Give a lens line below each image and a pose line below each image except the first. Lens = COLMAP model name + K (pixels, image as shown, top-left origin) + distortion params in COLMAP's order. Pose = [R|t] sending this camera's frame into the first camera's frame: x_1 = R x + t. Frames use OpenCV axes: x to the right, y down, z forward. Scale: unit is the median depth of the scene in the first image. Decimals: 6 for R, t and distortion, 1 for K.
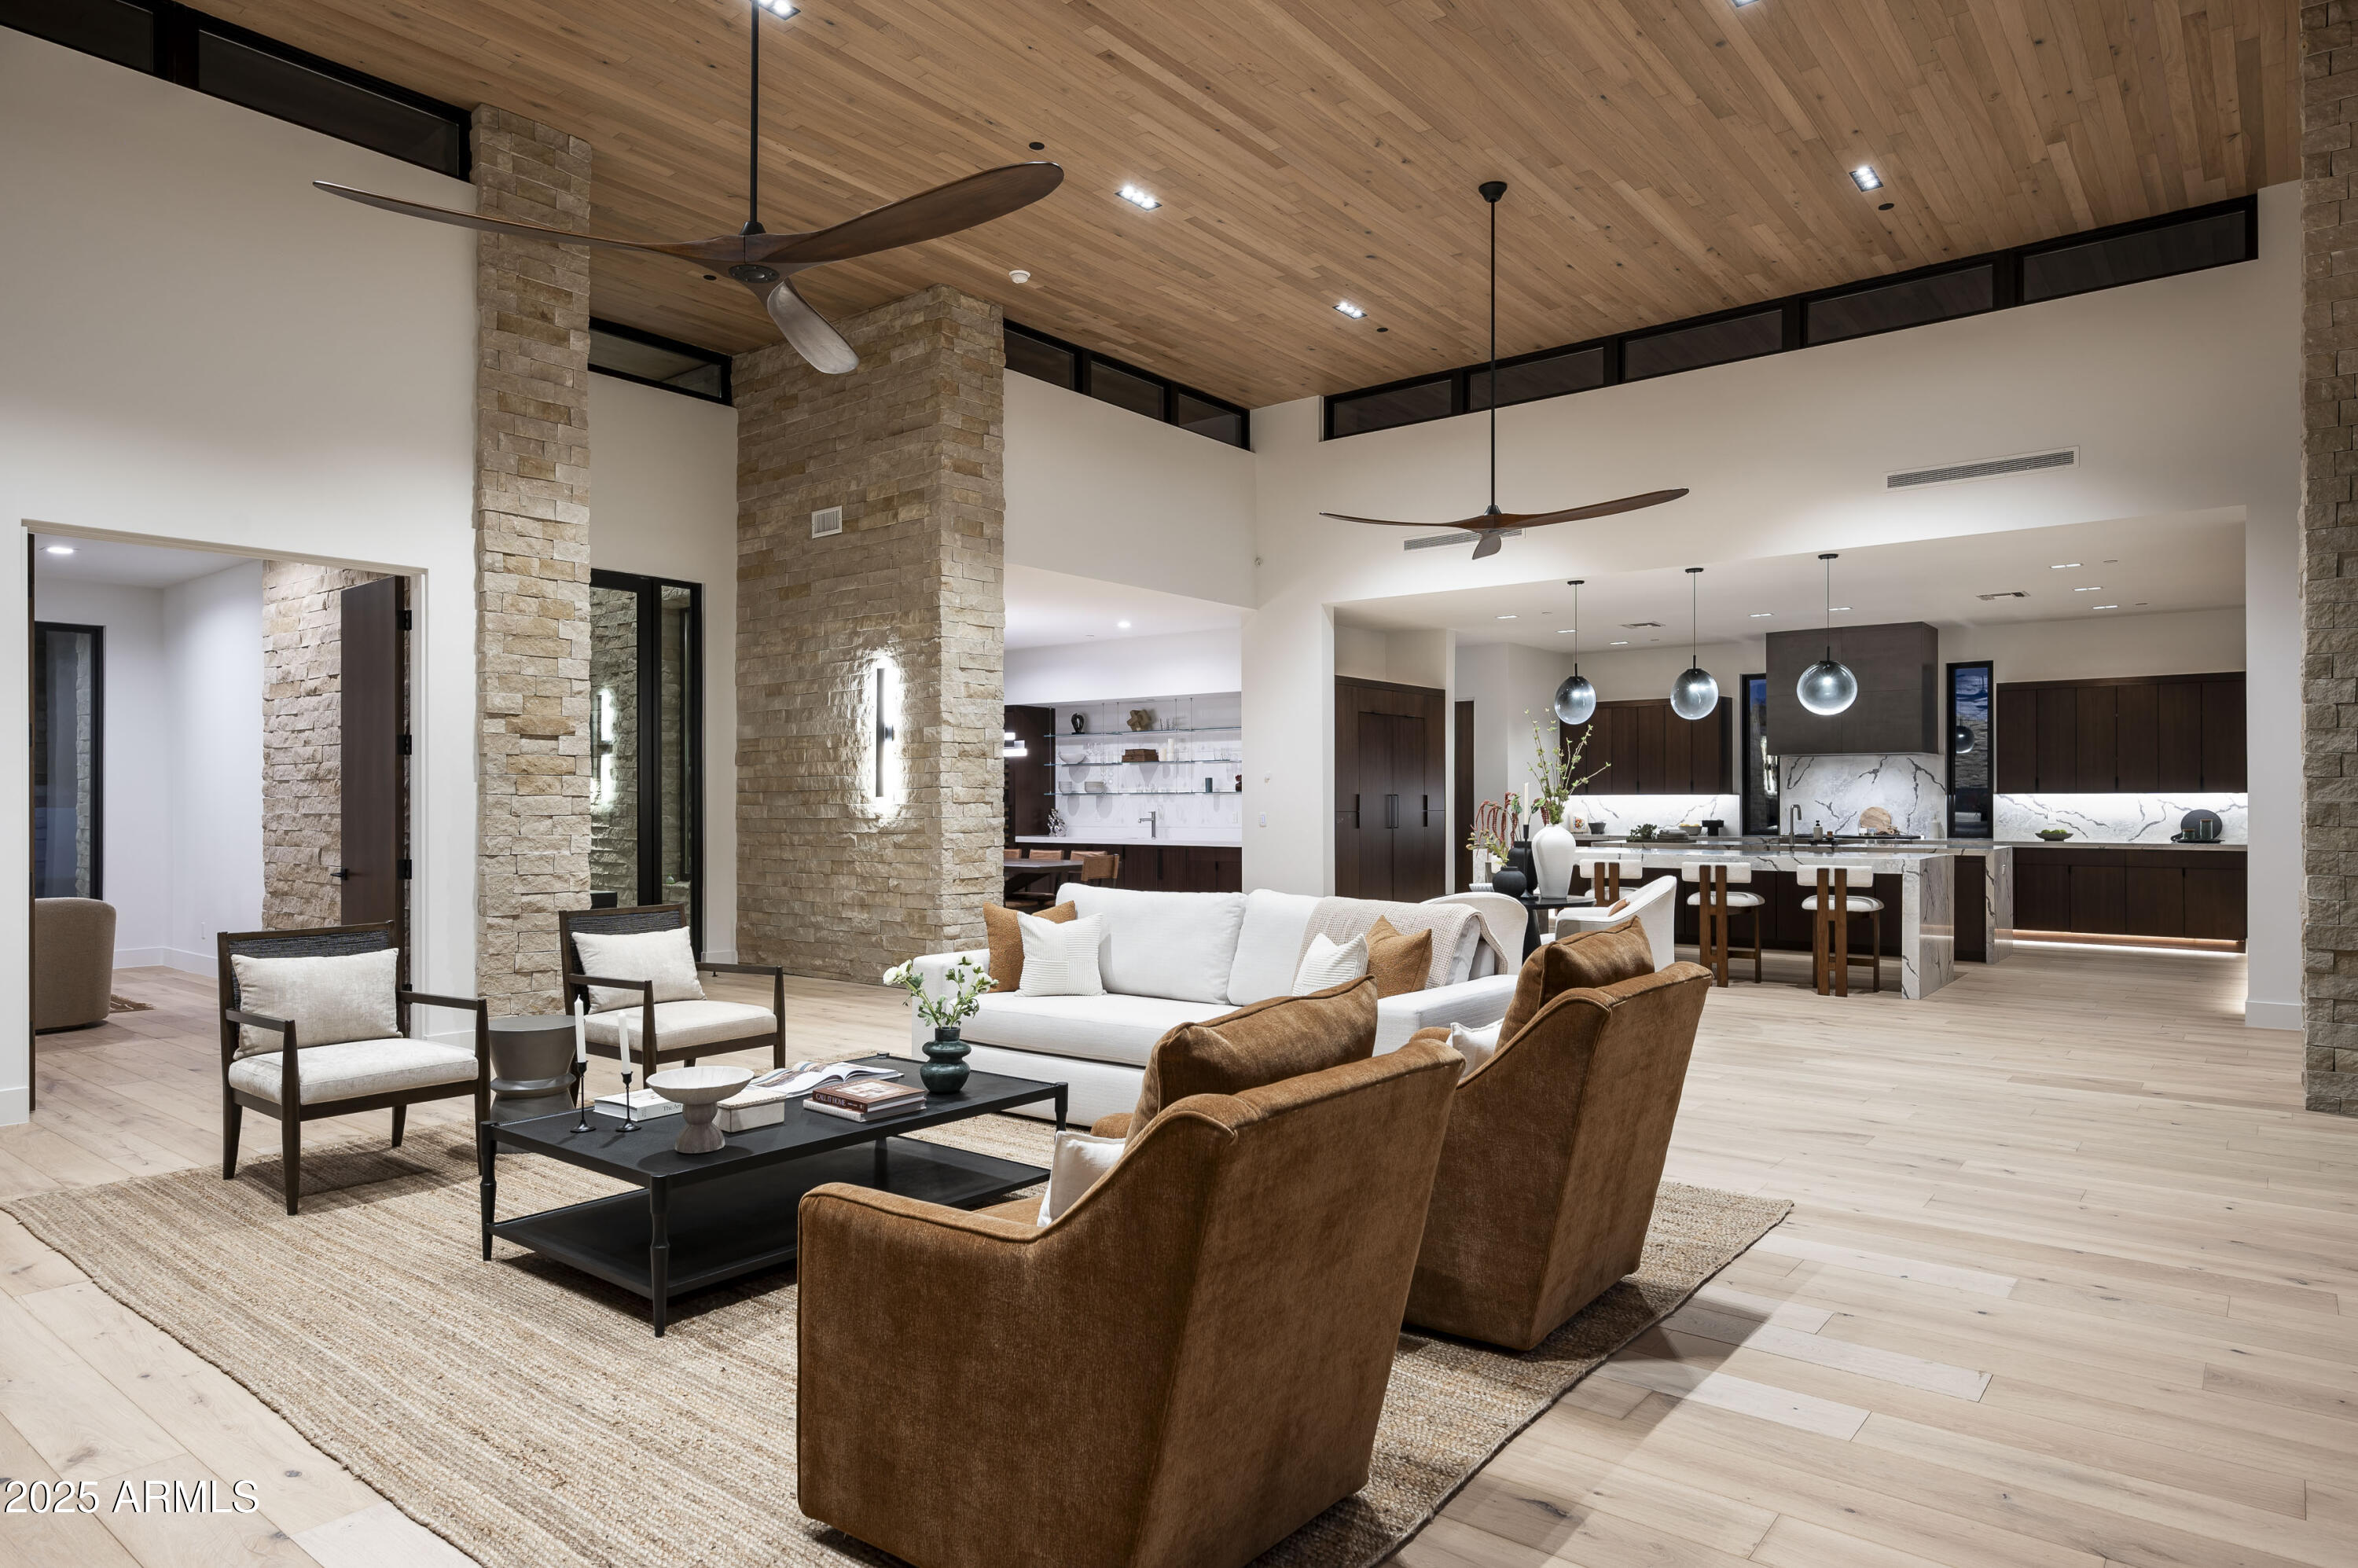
lens RADIAL K [[1366.5, 0, 1185.9], [0, 1366.5, 796.5], [0, 0, 1]] dist [0.001537, -0.000924]
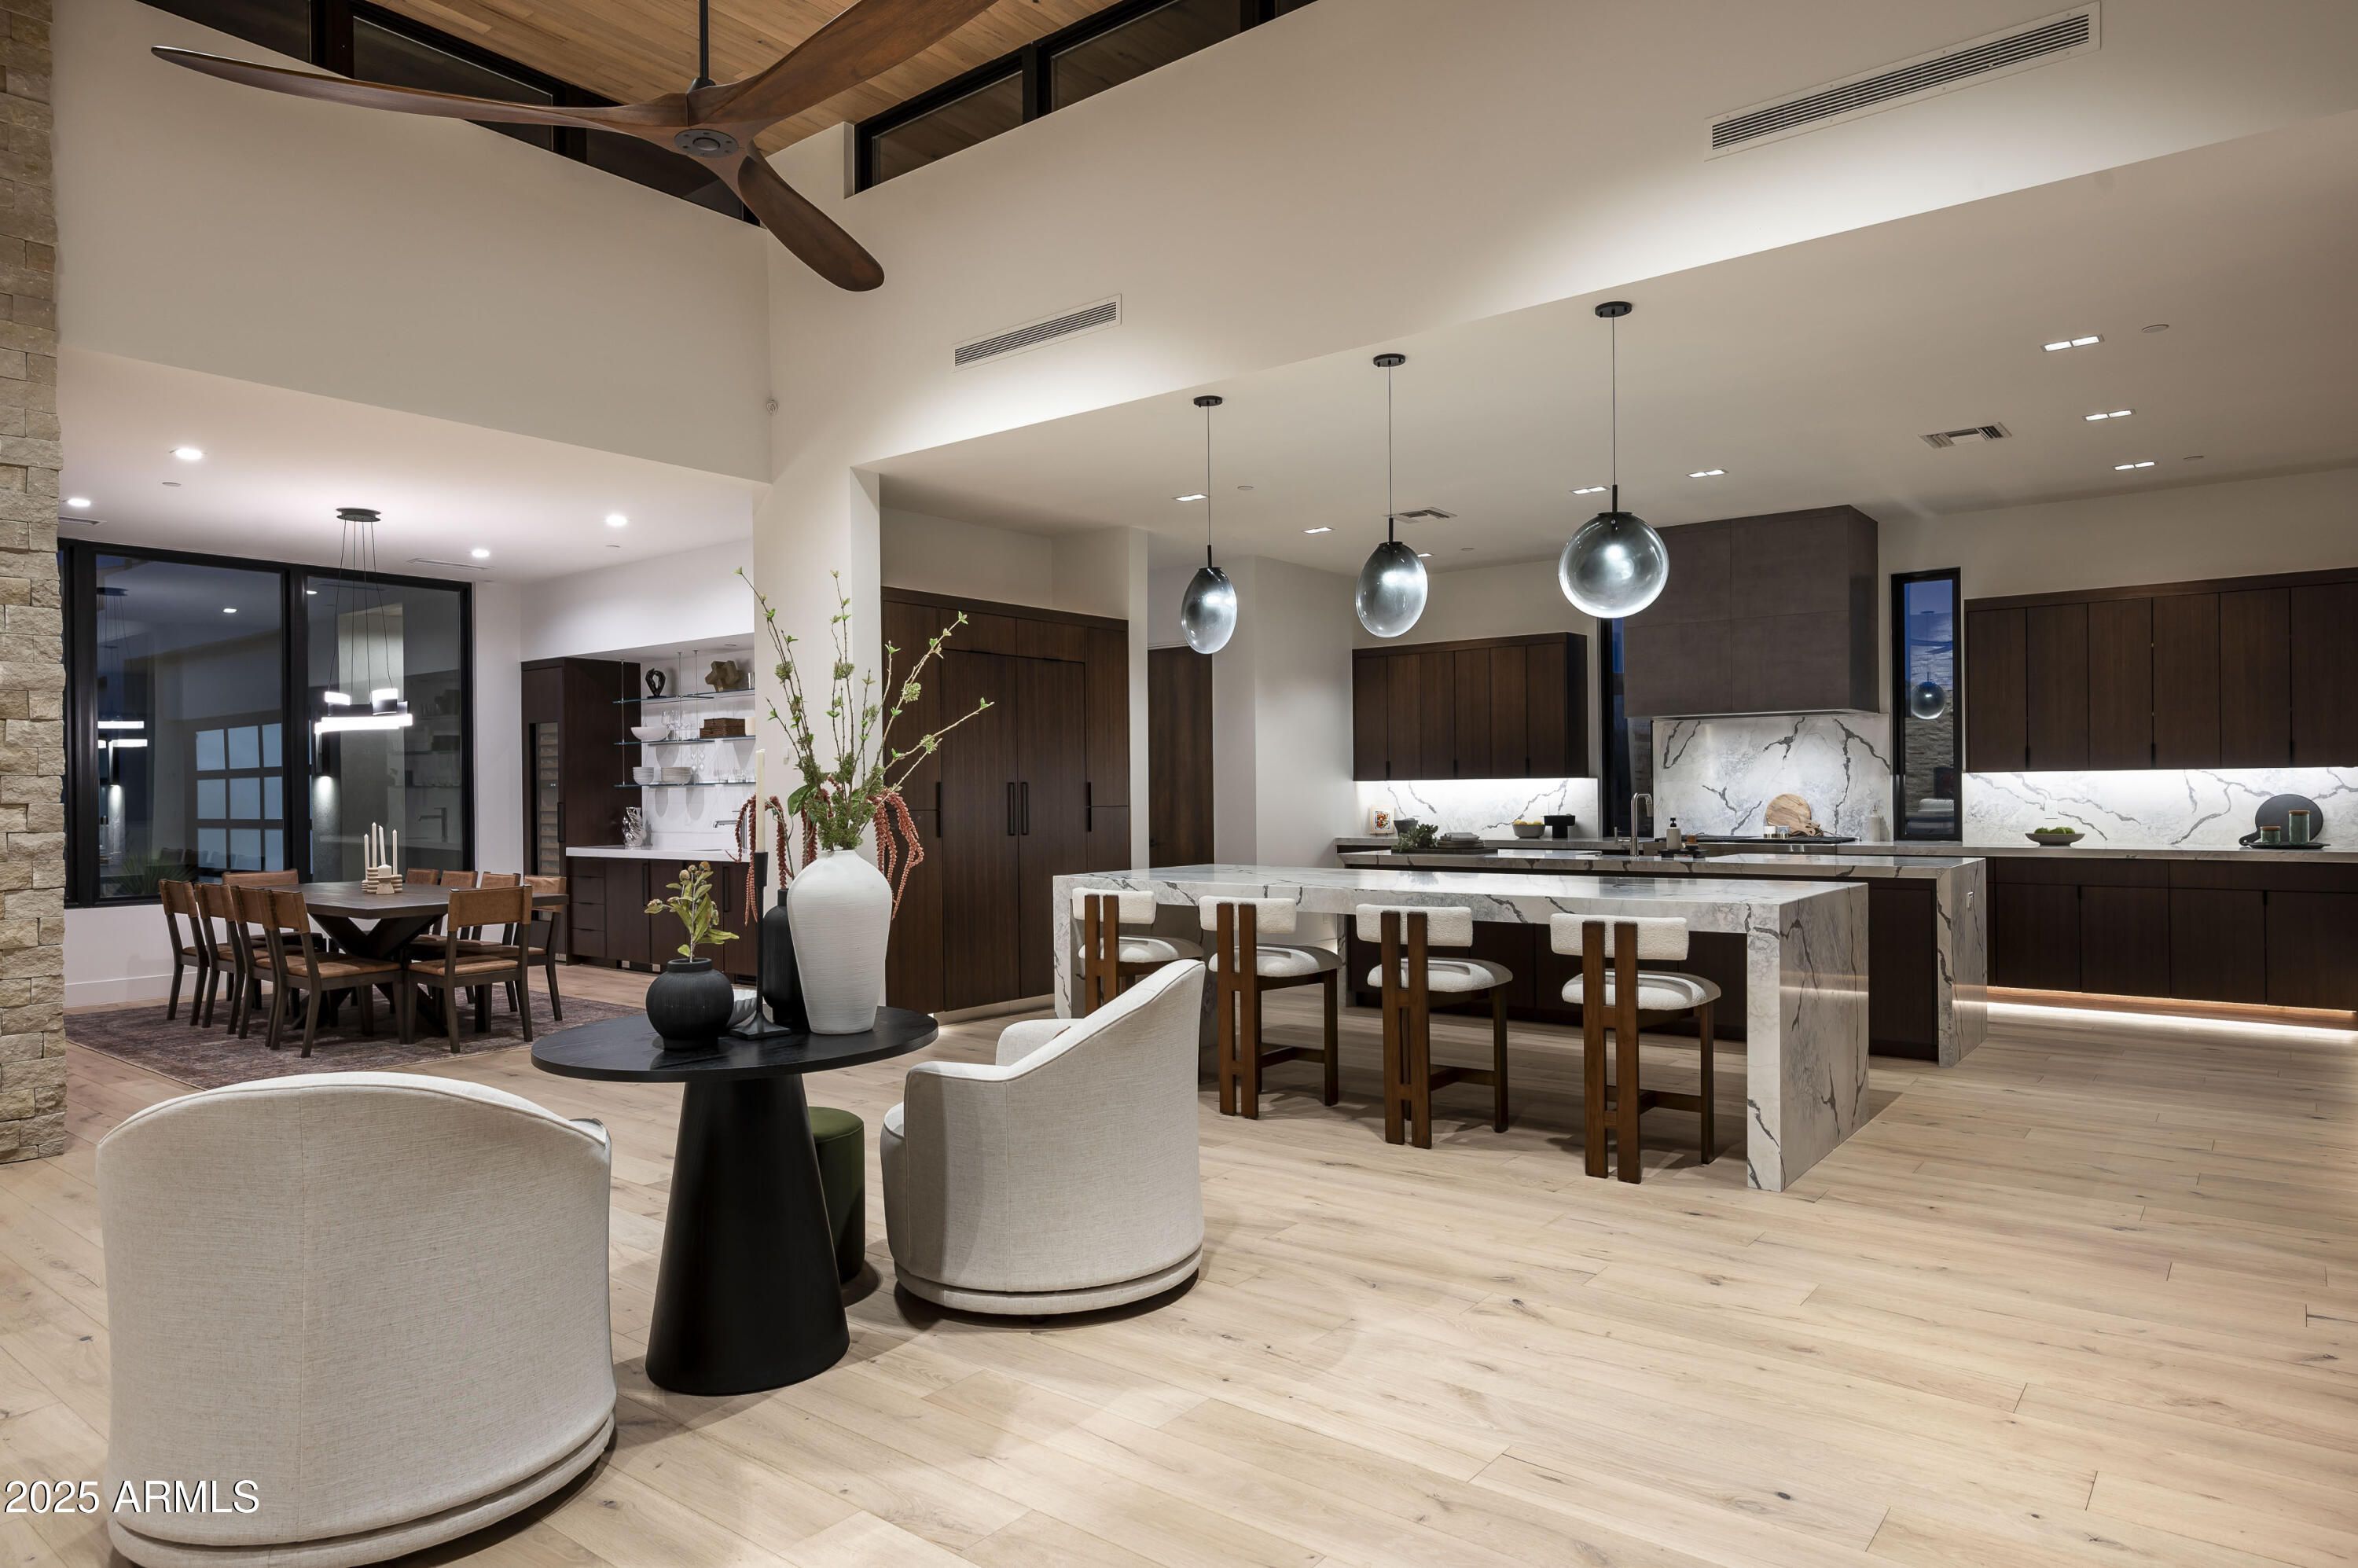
lens RADIAL K [[1435.6, 0, 1169.2], [0, 1435.6, 799.0], [0, 0, 1]] dist [0.004239, -0.002079]
pose [[0.999888, -0.008961, 0.011984, 0.216994], [0.008853, 0.999920, 0.008991, 0.001218], [-0.012064, -0.008884, 0.999888, 0.338934]]
